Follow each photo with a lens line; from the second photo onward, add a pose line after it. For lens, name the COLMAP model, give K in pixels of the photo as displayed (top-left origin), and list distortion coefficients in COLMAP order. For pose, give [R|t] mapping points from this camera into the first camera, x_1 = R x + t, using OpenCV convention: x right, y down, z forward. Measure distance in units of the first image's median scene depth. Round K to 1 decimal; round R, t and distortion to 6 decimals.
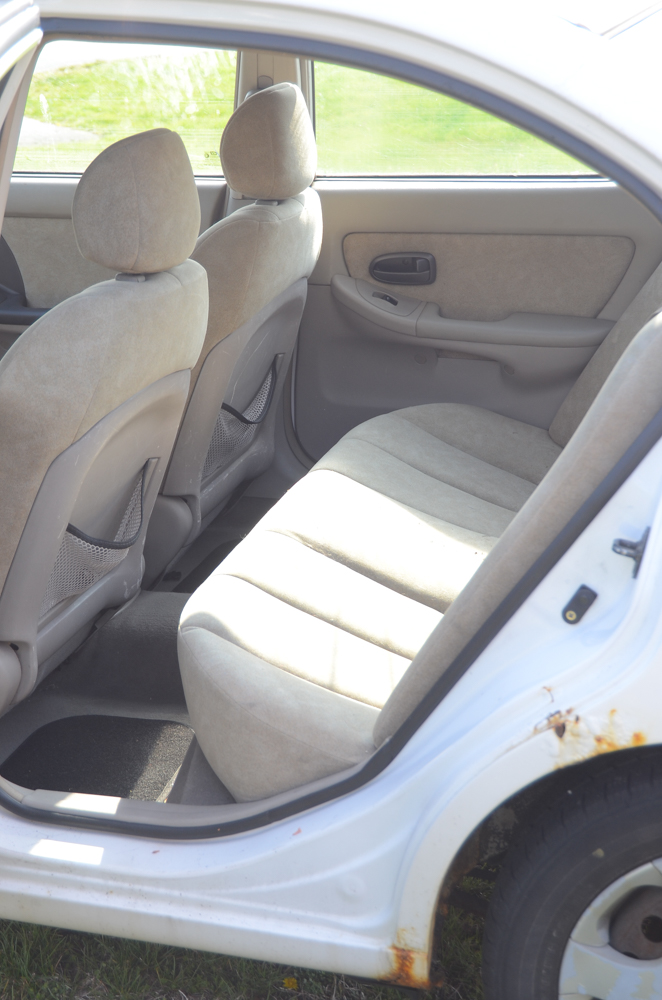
lens RADIAL K [[1821.9, 0, 330.1], [0, 1821.9, 496.3], [0, 0, 1]] dist [0.059242, 0.000000]
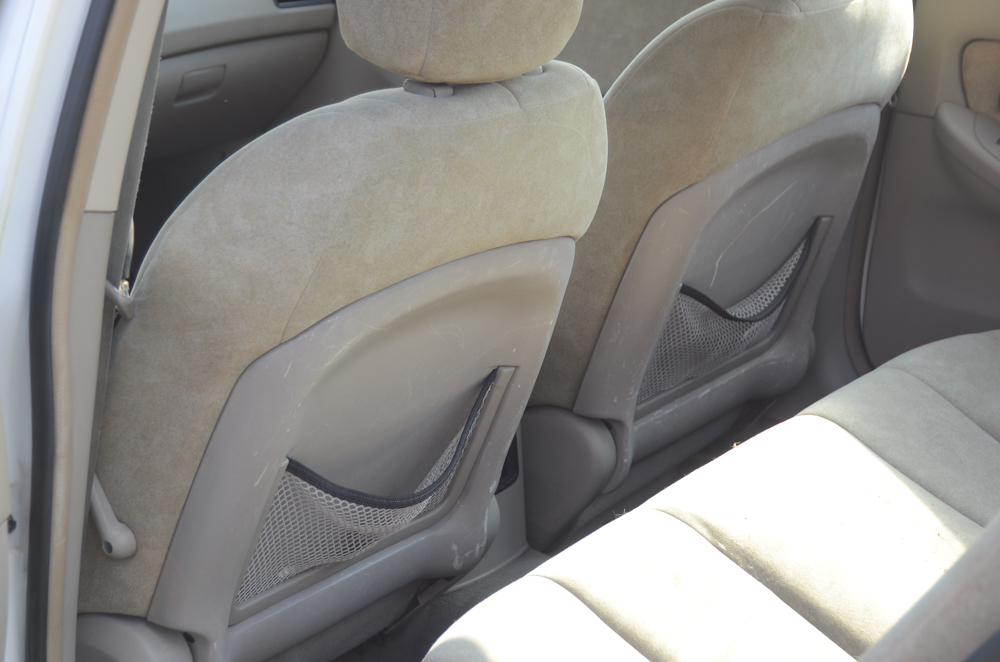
lens RADIAL K [[2171.3, 0, 499.7], [0, 2171.3, 331.5], [0, 0, 1]] dist [0.226084, 0.000000]
pose [[0.931828, 0.147539, -0.331556, 0.164997], [-0.141555, 0.989027, 0.042271, -0.070522], [0.334155, 0.007544, 0.942488, 0.303157]]
